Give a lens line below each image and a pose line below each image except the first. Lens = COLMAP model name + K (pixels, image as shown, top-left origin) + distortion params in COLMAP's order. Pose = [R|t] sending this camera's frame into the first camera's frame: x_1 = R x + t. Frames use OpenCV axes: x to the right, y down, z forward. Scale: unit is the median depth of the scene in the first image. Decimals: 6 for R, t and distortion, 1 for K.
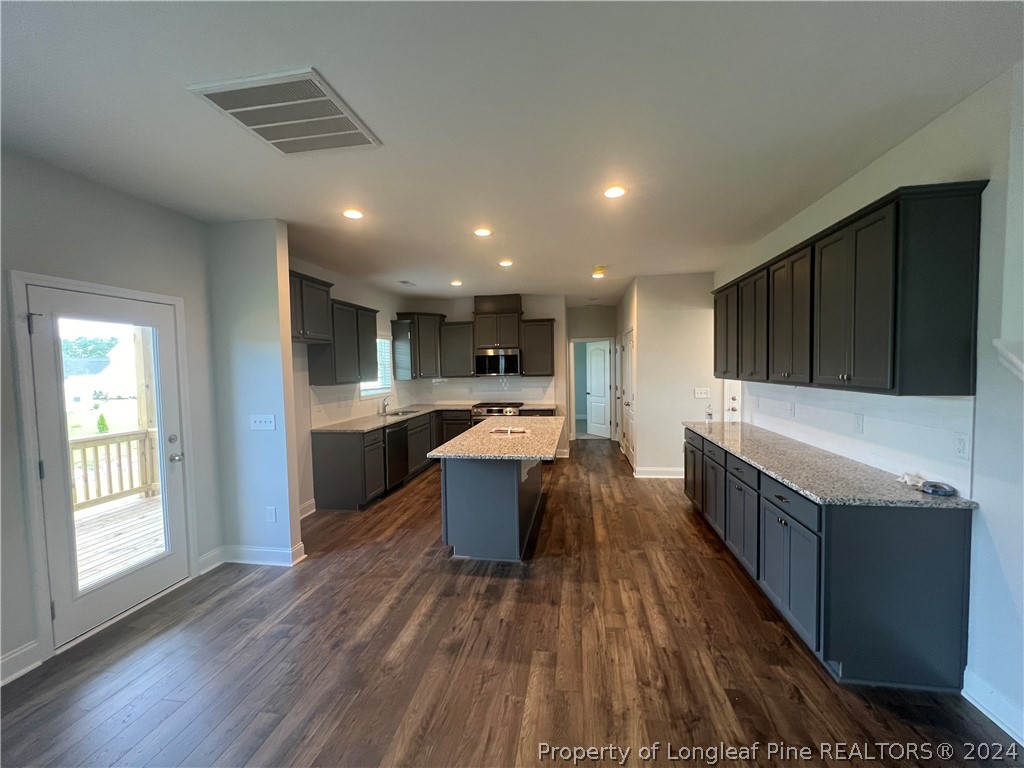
lens RADIAL K [[408.2, 0, 511.7], [0, 408.2, 385.7], [0, 0, 1]] dist [-0.001822, 0.000025]
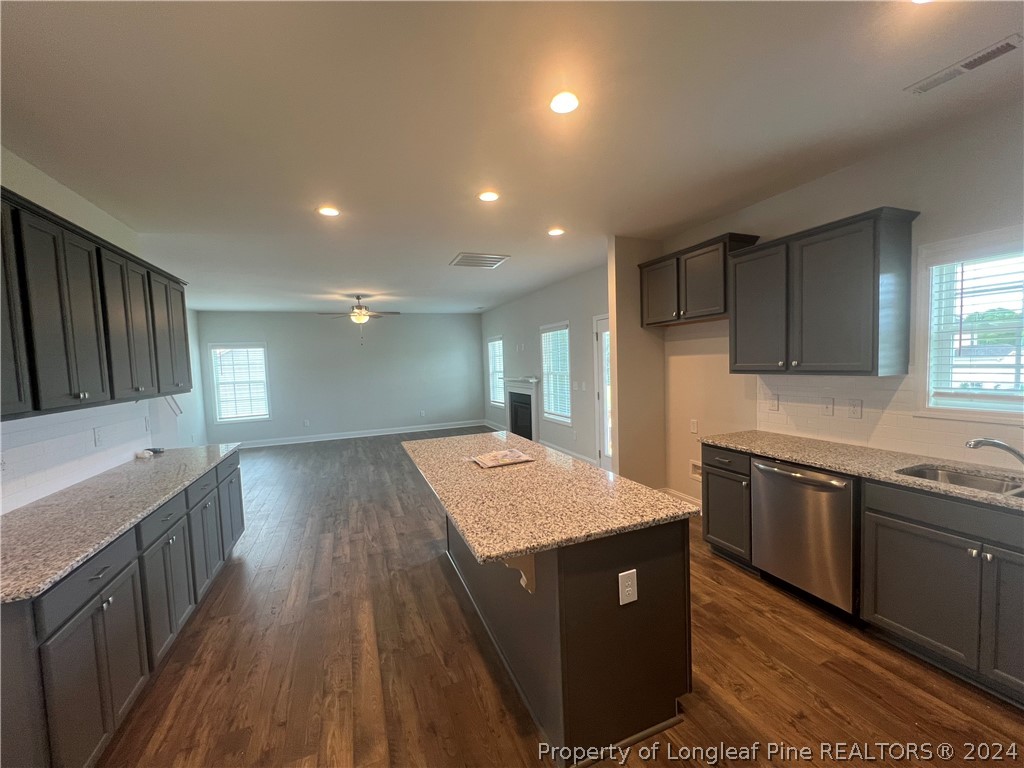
lens RADIAL K [[408.2, 0, 513.4], [0, 408.2, 385.4], [0, 0, 1]] dist [-0.001822, 0.000025]
pose [[-0.851967, 0.082448, -0.517063, 0.367530], [0.029537, 0.993520, 0.109754, -0.095332], [0.522761, 0.078234, -0.848882, 1.884385]]
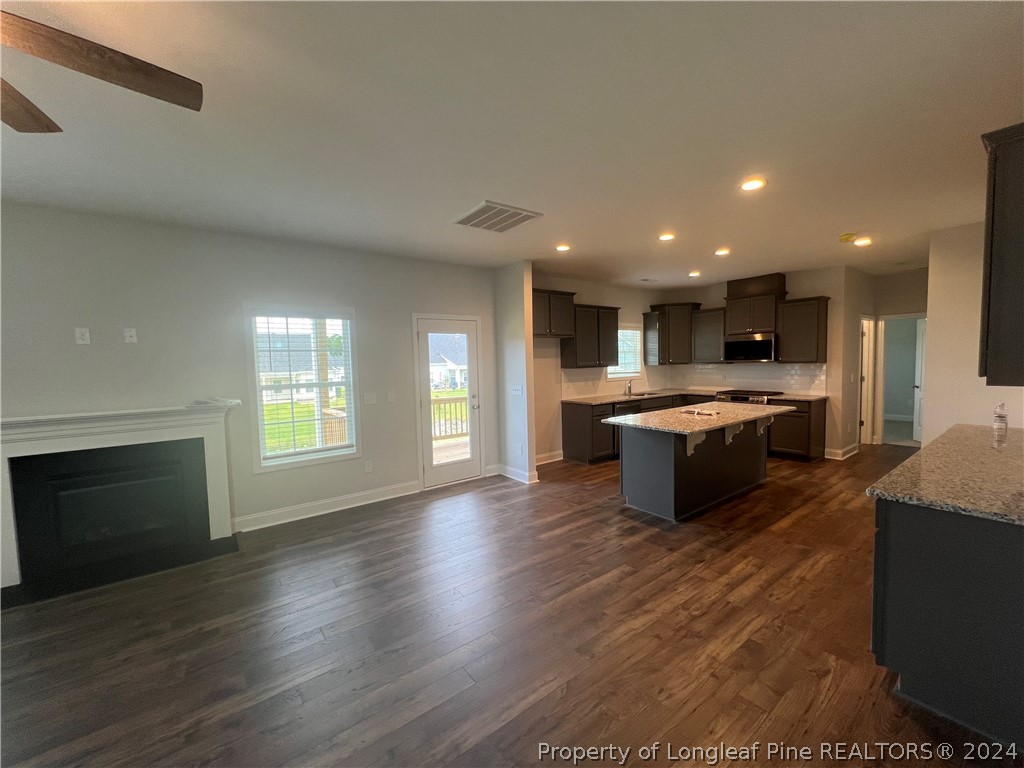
lens RADIAL K [[408.2, 0, 513.8], [0, 408.2, 383.9], [0, 0, 1]] dist [-0.001822, 0.000025]
pose [[0.722260, 0.041324, -0.690386, 0.465437], [-0.022049, 0.999082, 0.036734, 0.006760], [0.691270, -0.011309, 0.722508, -0.150517]]
